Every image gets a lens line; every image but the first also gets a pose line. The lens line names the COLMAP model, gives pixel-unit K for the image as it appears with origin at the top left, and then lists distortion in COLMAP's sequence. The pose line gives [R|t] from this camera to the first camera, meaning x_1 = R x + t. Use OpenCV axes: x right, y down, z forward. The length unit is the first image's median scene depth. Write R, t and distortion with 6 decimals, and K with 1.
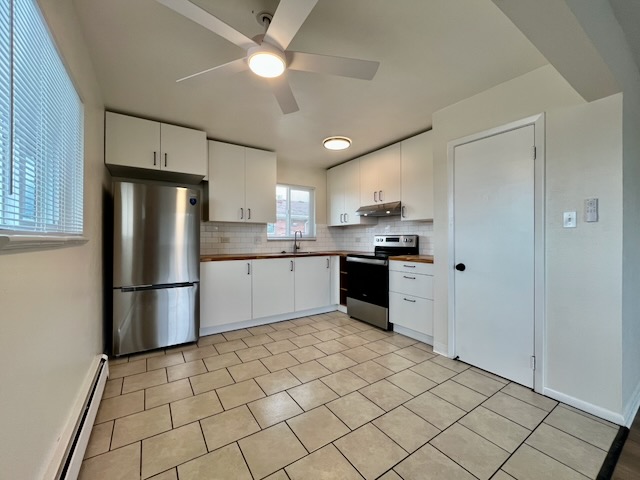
lens RADIAL K [[260.2, 0, 320.0], [0, 260.2, 240.0], [0, 0, 1]] dist [0.000489, -0.000093]
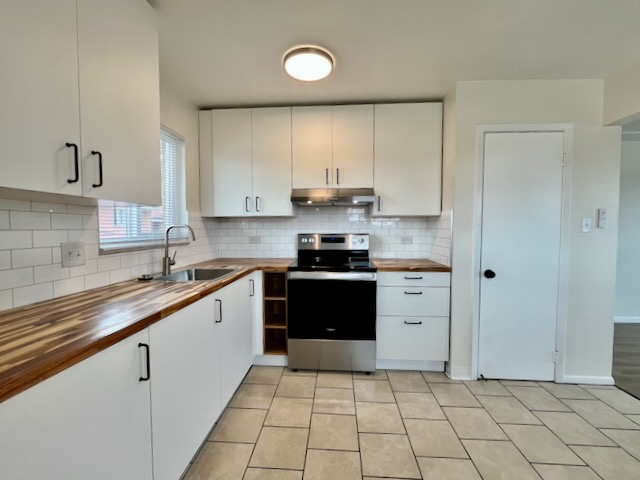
lens RADIAL K [[271.9, 0, 319.3], [0, 271.9, 238.5], [0, 0, 1]] dist [-0.001197, -0.000016]
pose [[0.607669, -0.028376, 0.793683, -0.367217], [0.003729, 0.999452, 0.032878, -0.032699], [-0.794182, -0.017020, 0.607442, 0.624189]]
